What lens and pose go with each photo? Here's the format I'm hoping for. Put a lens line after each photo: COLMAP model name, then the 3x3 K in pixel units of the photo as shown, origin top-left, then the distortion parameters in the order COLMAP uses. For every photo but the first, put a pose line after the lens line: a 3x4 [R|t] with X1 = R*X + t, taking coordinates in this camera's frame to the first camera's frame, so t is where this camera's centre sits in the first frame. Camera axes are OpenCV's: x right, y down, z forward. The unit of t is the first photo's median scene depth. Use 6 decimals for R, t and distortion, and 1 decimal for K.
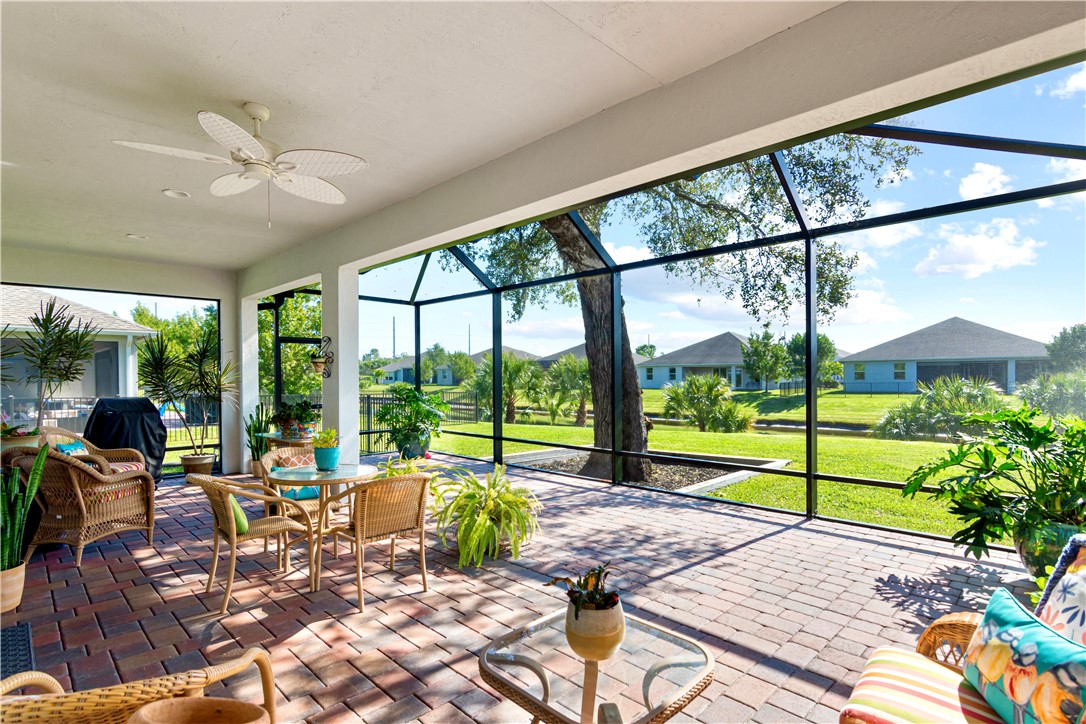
lens RADIAL K [[530.2, 0, 543.5], [0, 530.2, 372.8], [0, 0, 1]] dist [-0.008549, 0.004354]
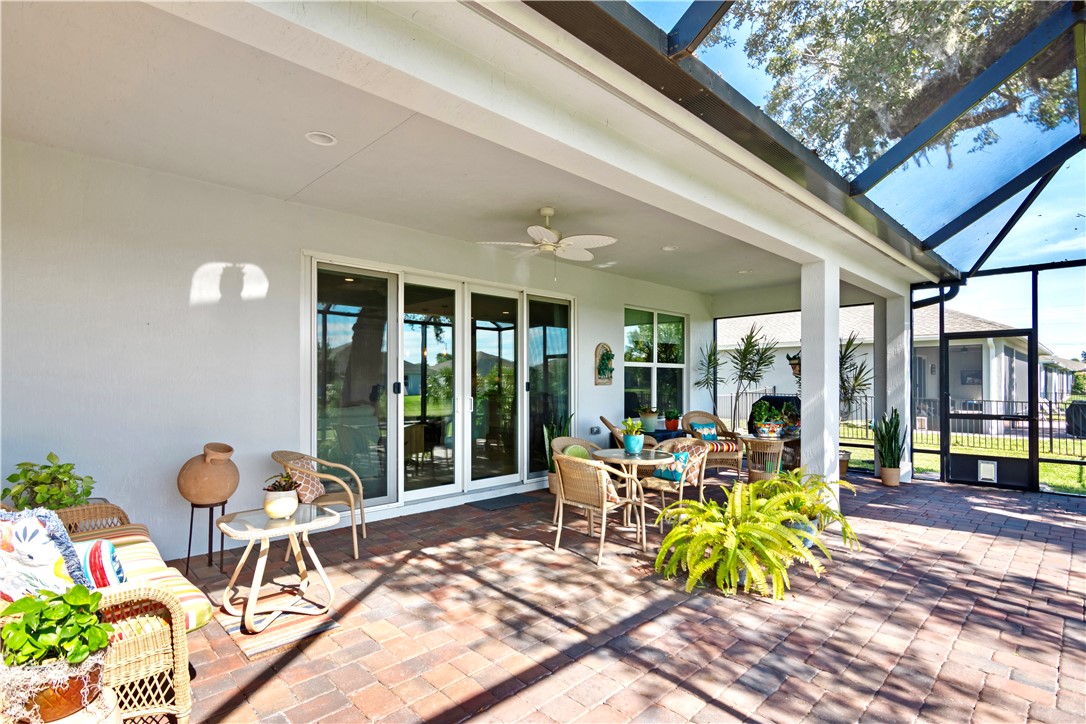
lens RADIAL K [[530.2, 0, 543.4], [0, 530.2, 366.4], [0, 0, 1]] dist [-0.008549, 0.004354]
pose [[-0.009005, -0.022716, -0.999701, 0.941013], [0.006709, 0.999718, -0.022777, 0.010074], [0.999937, -0.006912, -0.008851, 0.889150]]
